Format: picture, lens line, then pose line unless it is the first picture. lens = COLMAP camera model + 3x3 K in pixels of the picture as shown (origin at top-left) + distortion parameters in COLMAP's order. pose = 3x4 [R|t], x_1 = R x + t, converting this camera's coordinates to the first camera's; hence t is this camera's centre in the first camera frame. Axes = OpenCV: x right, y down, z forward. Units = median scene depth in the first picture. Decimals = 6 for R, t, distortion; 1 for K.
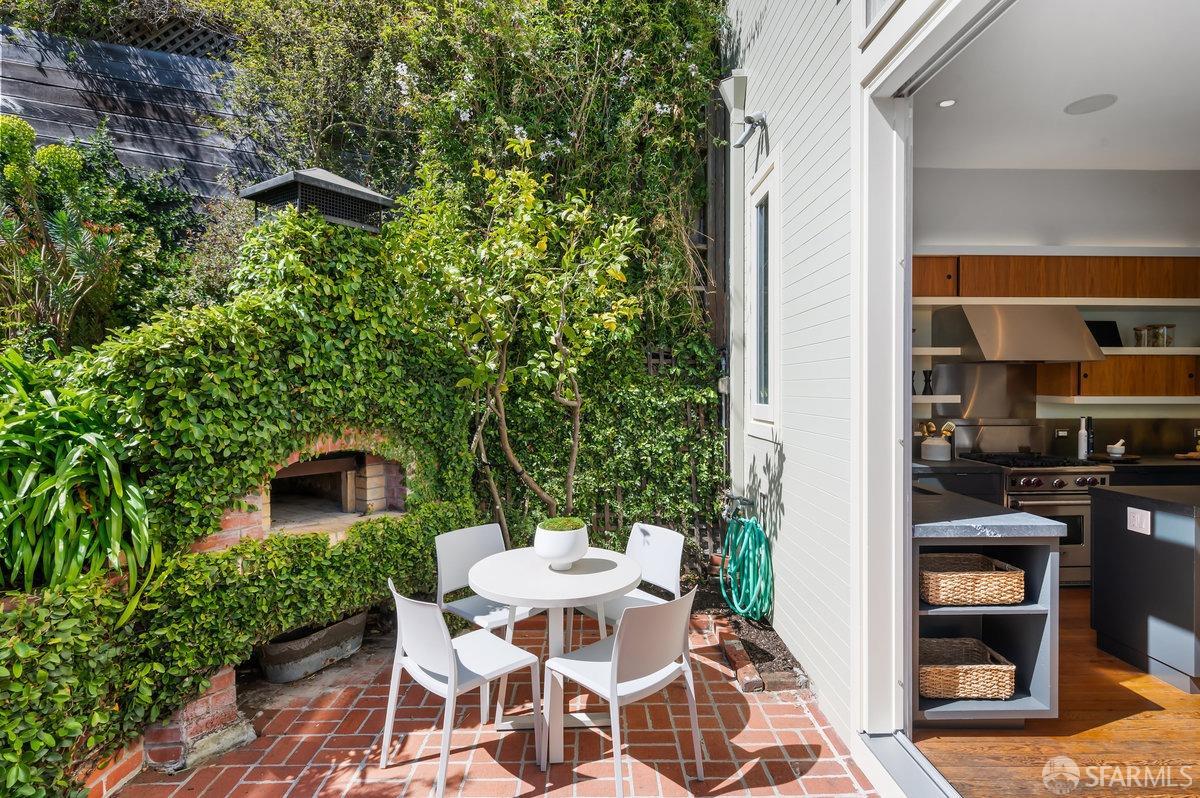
lens RADIAL K [[597.1, 0, 598.7], [0, 597.1, 396.2], [0, 0, 1]] dist [-0.002540, -0.000561]
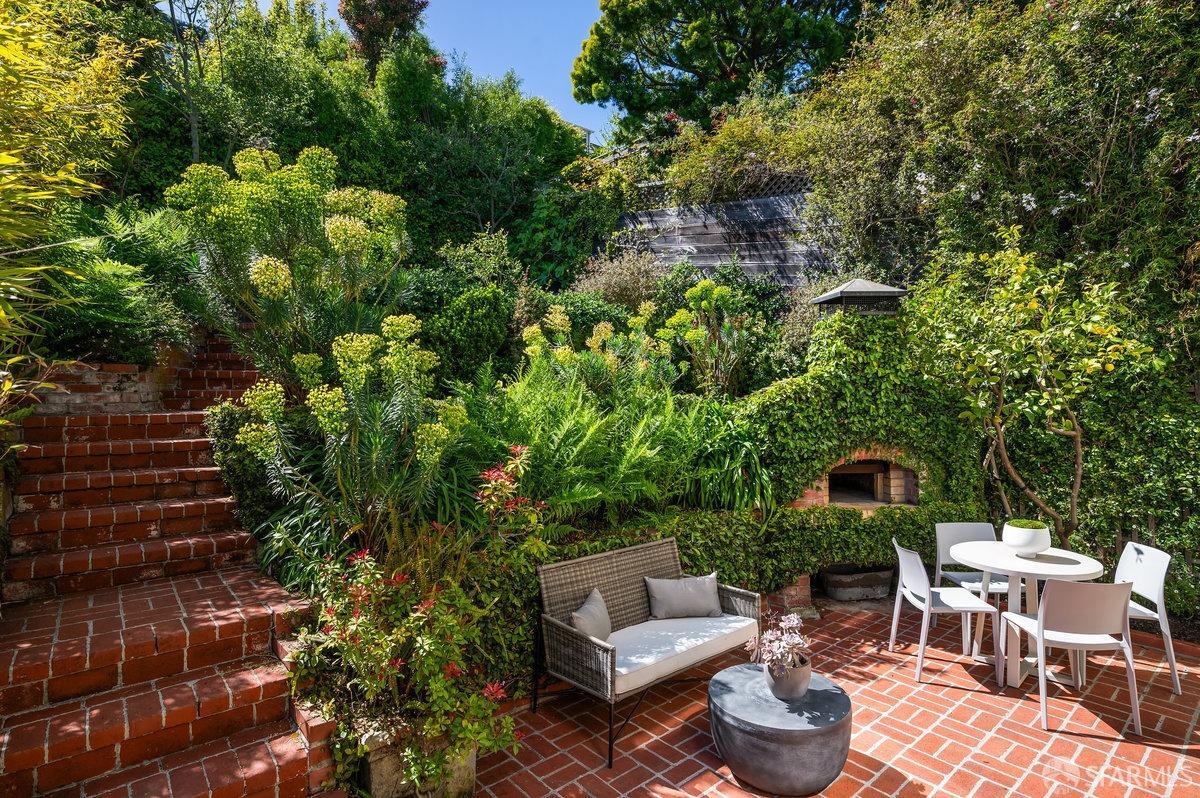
lens RADIAL K [[597.1, 0, 598.7], [0, 597.1, 396.2], [0, 0, 1]] dist [-0.002540, -0.000561]
pose [[0.635778, -0.009433, -0.771815, 0.320001], [-0.000757, 0.999917, -0.012844, -0.052488], [0.771872, 0.008750, 0.635718, -0.540149]]
